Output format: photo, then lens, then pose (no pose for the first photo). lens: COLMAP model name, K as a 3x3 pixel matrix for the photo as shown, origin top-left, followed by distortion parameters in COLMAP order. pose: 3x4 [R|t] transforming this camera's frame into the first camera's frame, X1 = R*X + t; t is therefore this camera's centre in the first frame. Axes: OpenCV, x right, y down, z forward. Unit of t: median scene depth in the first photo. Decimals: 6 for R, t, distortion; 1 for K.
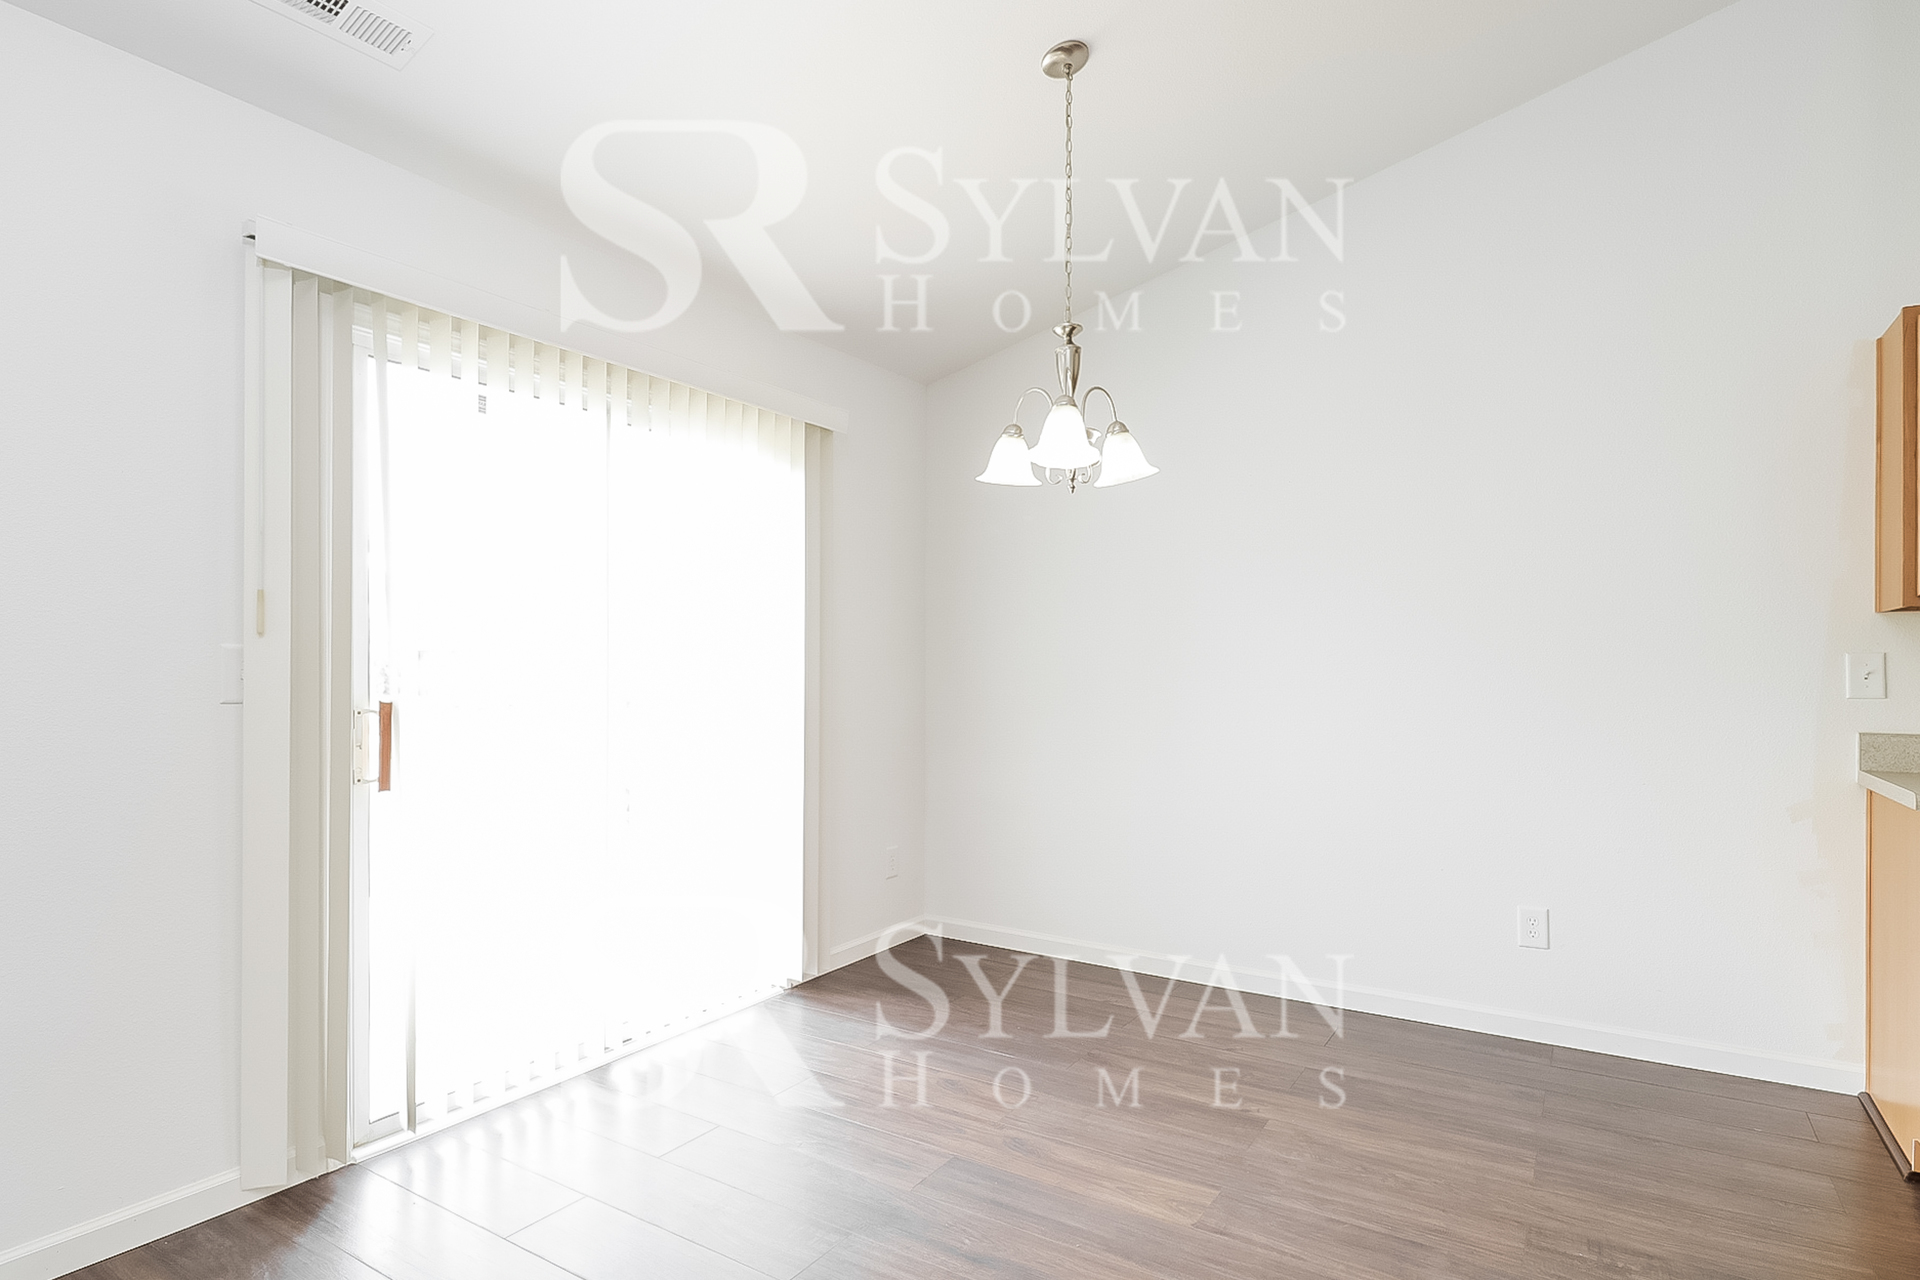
lens RADIAL K [[992.5, 0, 960.0], [0, 992.5, 640.0], [0, 0, 1]] dist [0.001652, 0.000326]
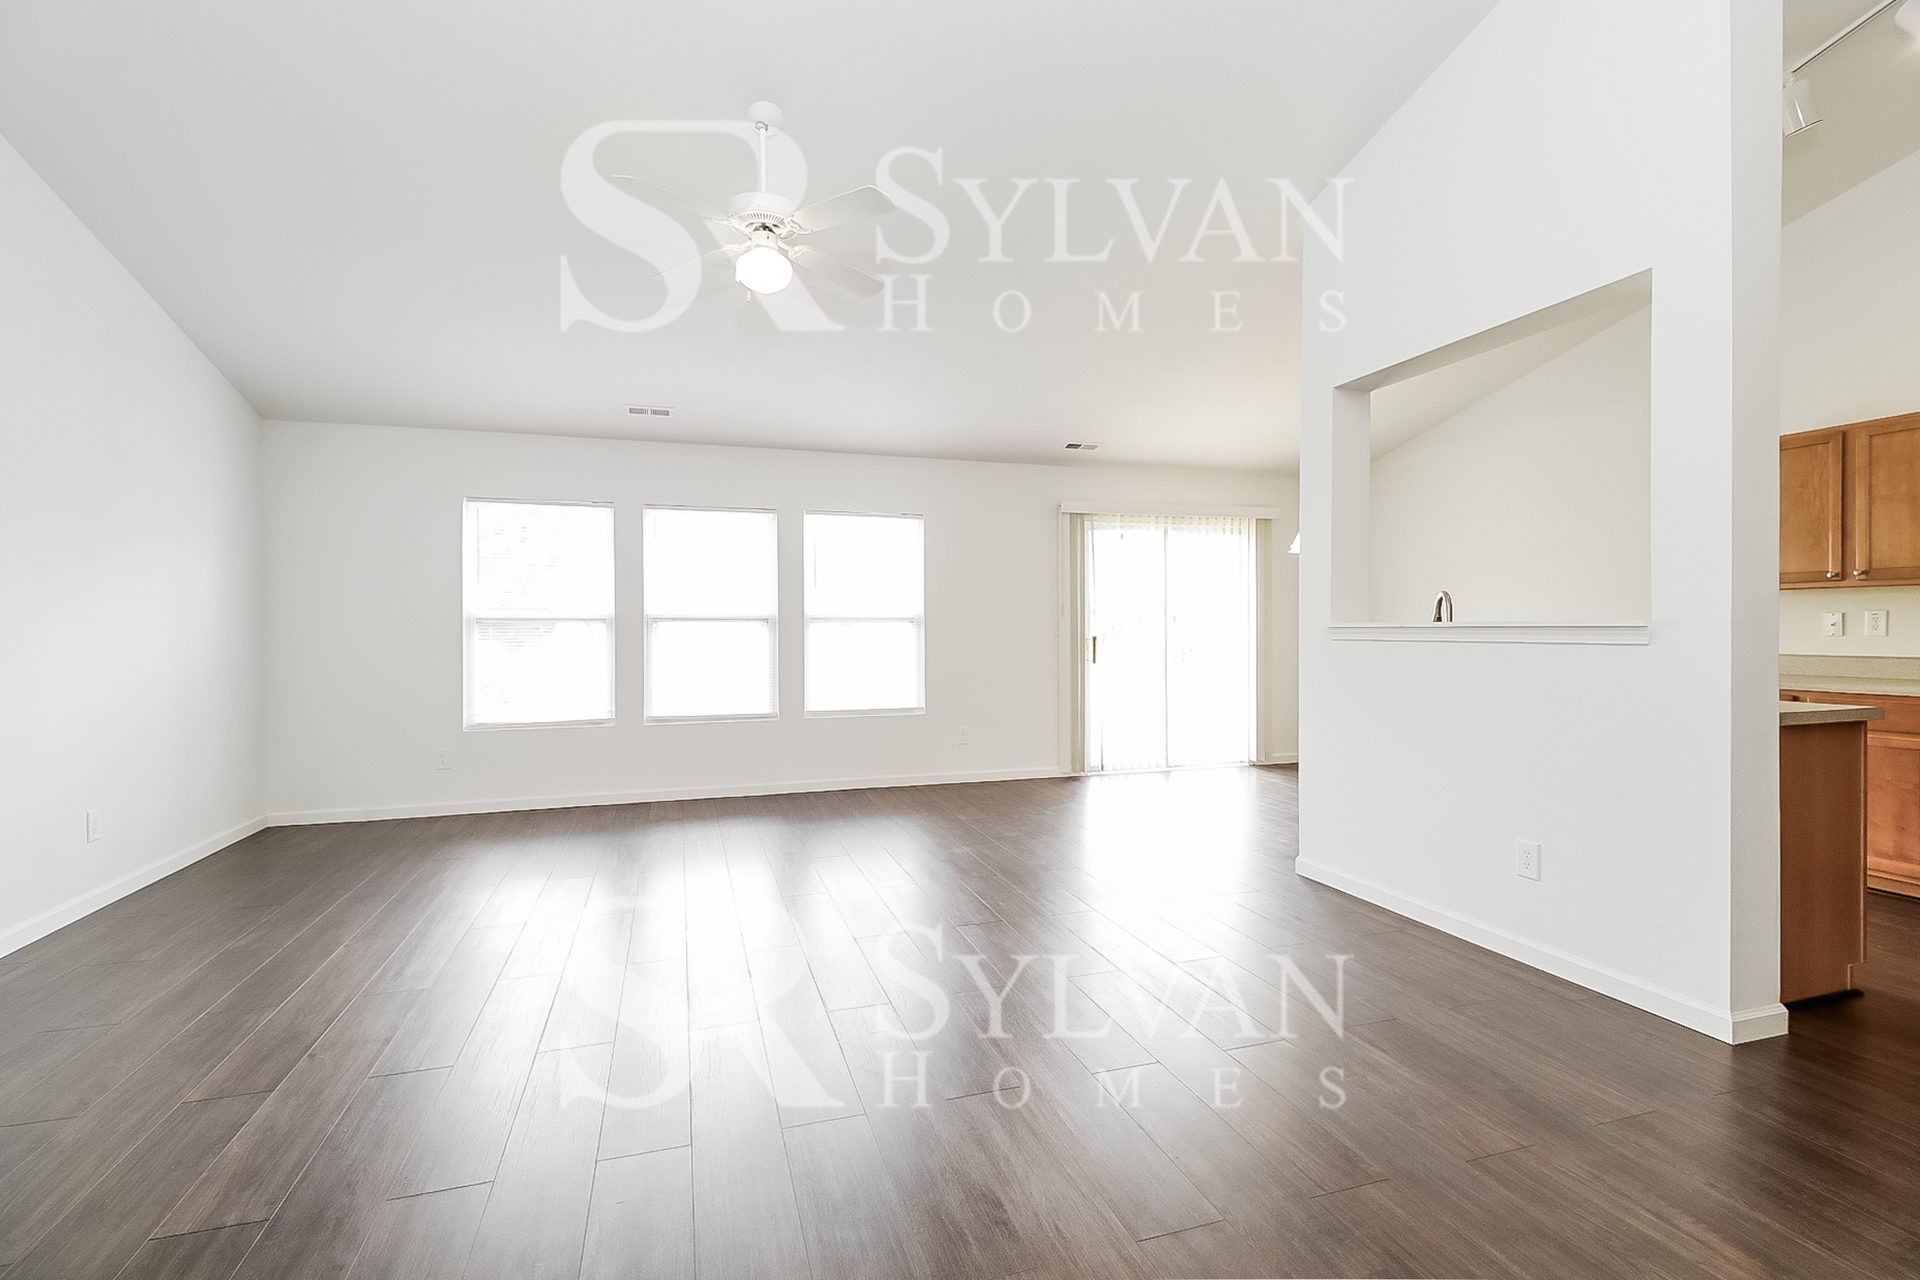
lens RADIAL K [[907.2, 0, 960.0], [0, 907.2, 640.0], [0, 0, 1]] dist [-0.000979, -0.000065]
pose [[0.780094, -0.001036, -0.625661, 0.891673], [0.012896, 0.999813, 0.014424, 0.025007], [0.625529, -0.019321, 0.779962, -1.514116]]
